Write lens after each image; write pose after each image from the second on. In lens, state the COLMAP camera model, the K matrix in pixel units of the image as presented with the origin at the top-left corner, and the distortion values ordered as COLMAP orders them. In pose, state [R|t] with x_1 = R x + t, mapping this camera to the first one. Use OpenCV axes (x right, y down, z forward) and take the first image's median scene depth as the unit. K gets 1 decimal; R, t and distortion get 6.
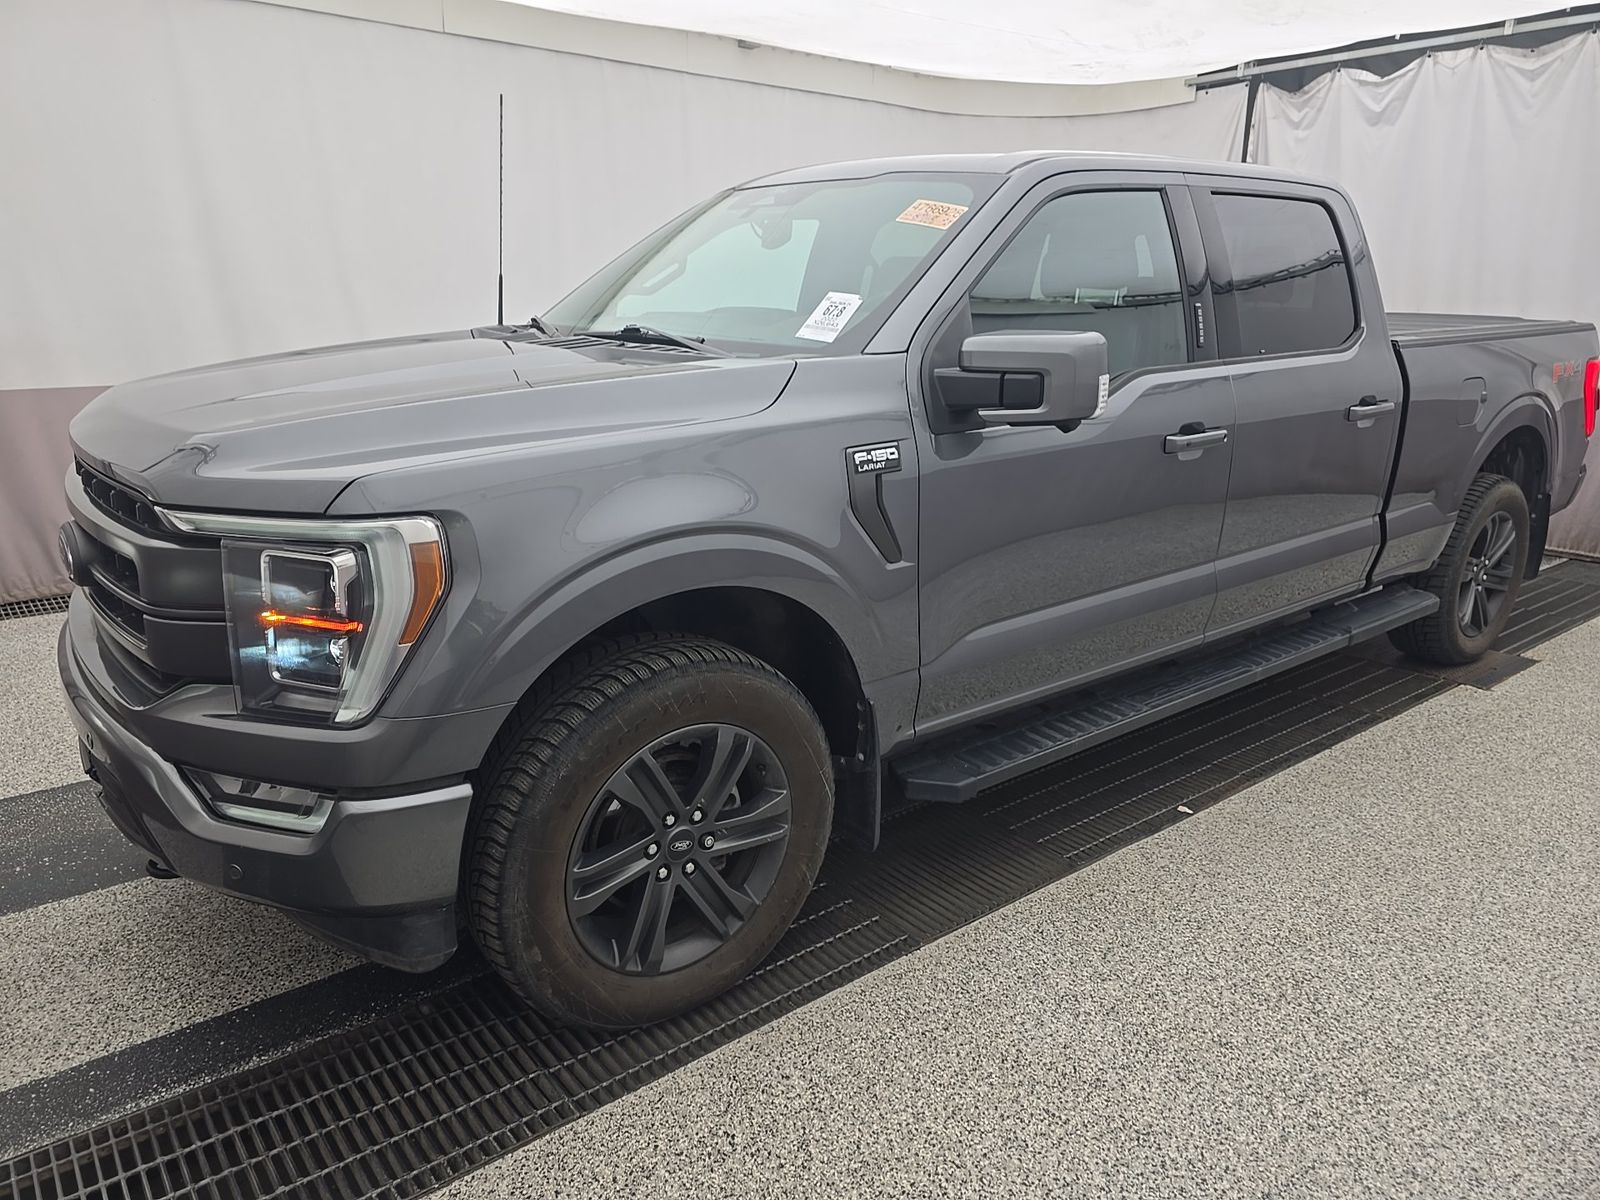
lens RADIAL K [[1096.8, 0, 800.0], [0, 1096.8, 600.0], [0, 0, 1]] dist [0.049652, -0.039265]
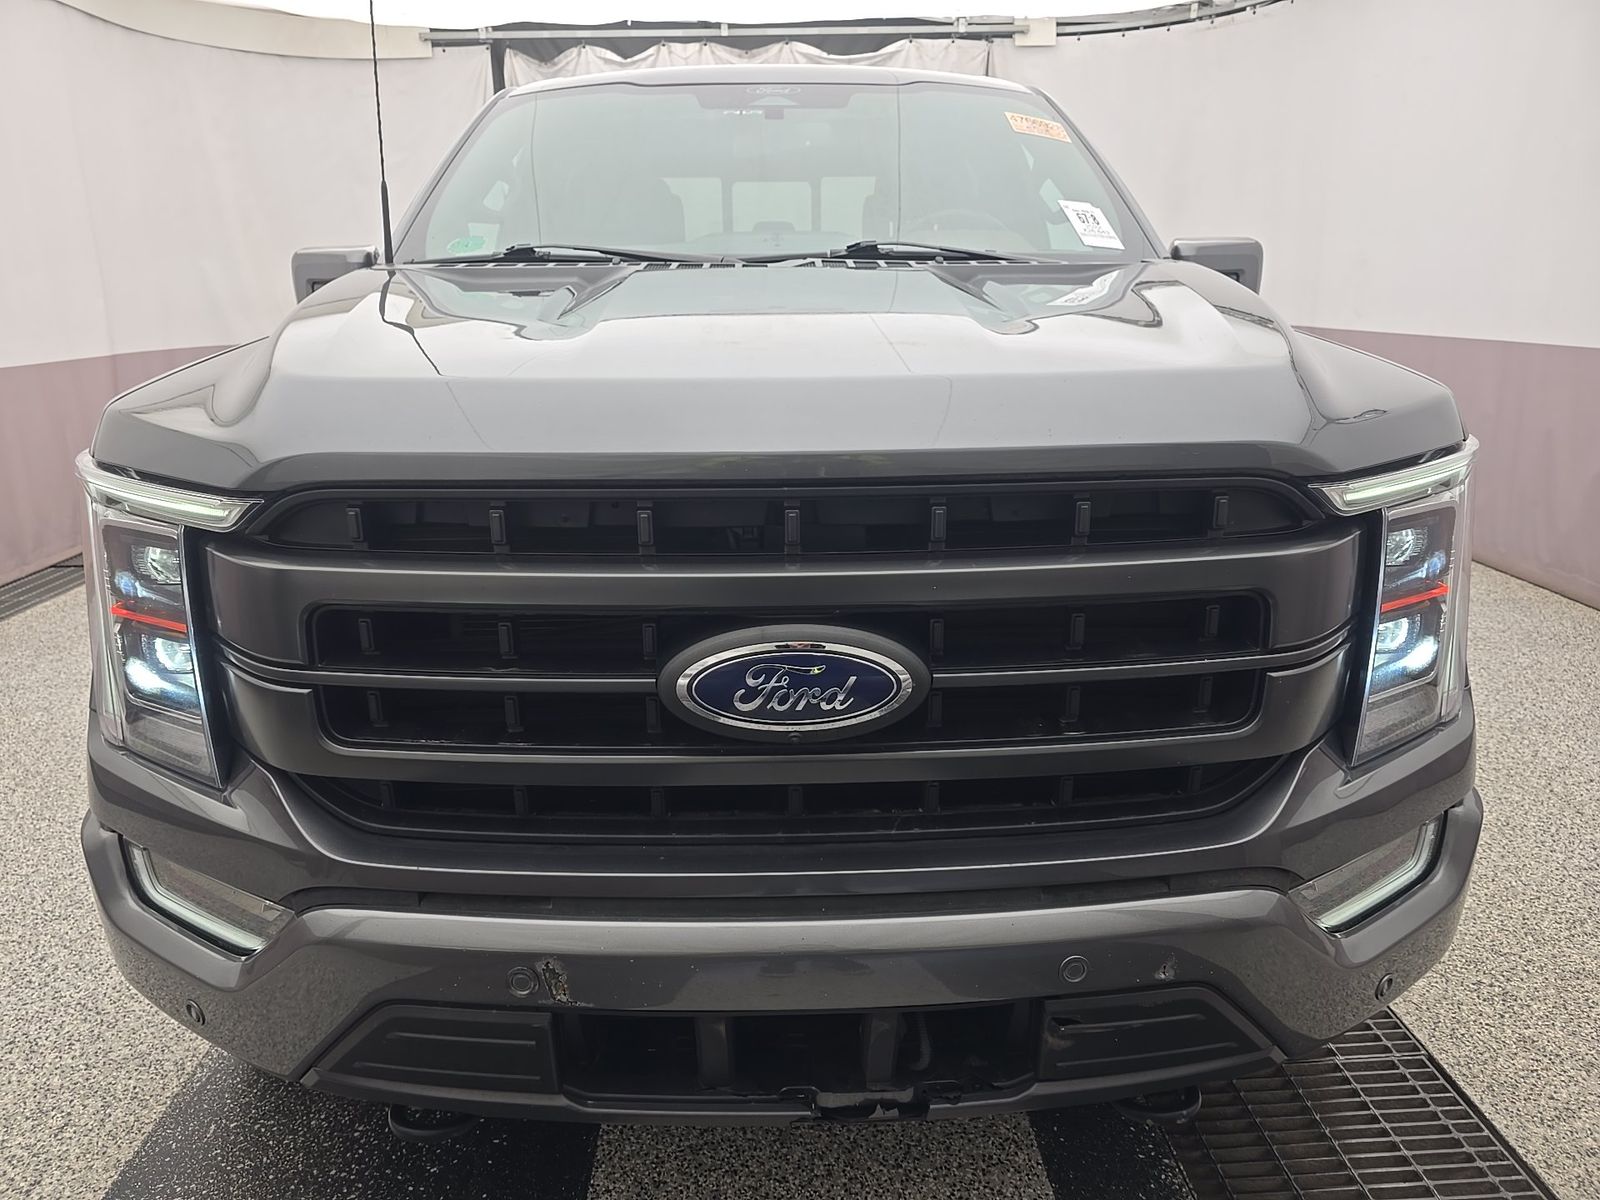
lens RADIAL K [[1091.7, 0, 800.0], [0, 1091.7, 600.0], [0, 0, 1]] dist [0.028131, -0.025550]
pose [[0.590817, -0.245673, 0.768492, -0.376526], [0.239758, 0.962944, 0.123510, -0.048166], [-0.770358, 0.111281, 0.627826, 0.261437]]
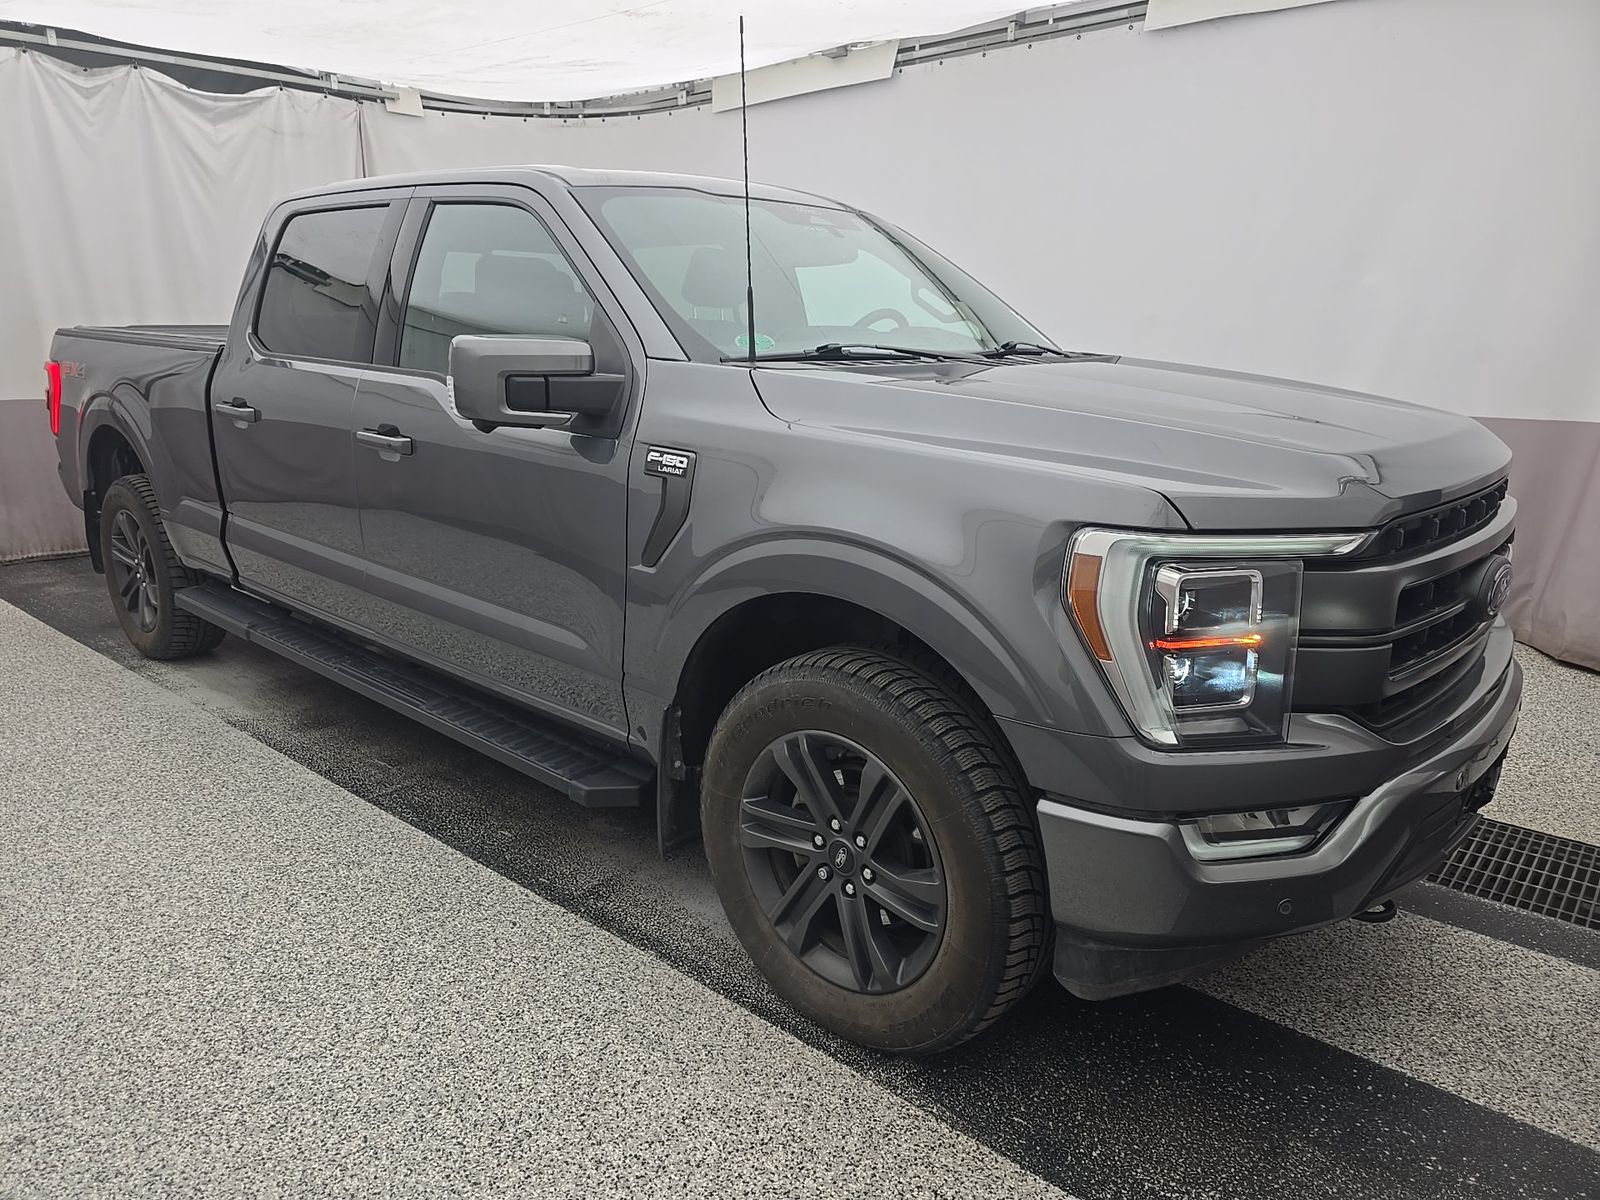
lens RADIAL K [[1091.7, 0, 800.0], [0, 1091.7, 600.0], [0, 0, 1]] dist [0.028131, -0.025550]
pose [[-0.188635, -0.255485, 0.948232, -0.539875], [0.261156, 0.917749, 0.299224, -0.174603], [-0.946686, 0.304080, -0.106398, 0.625602]]
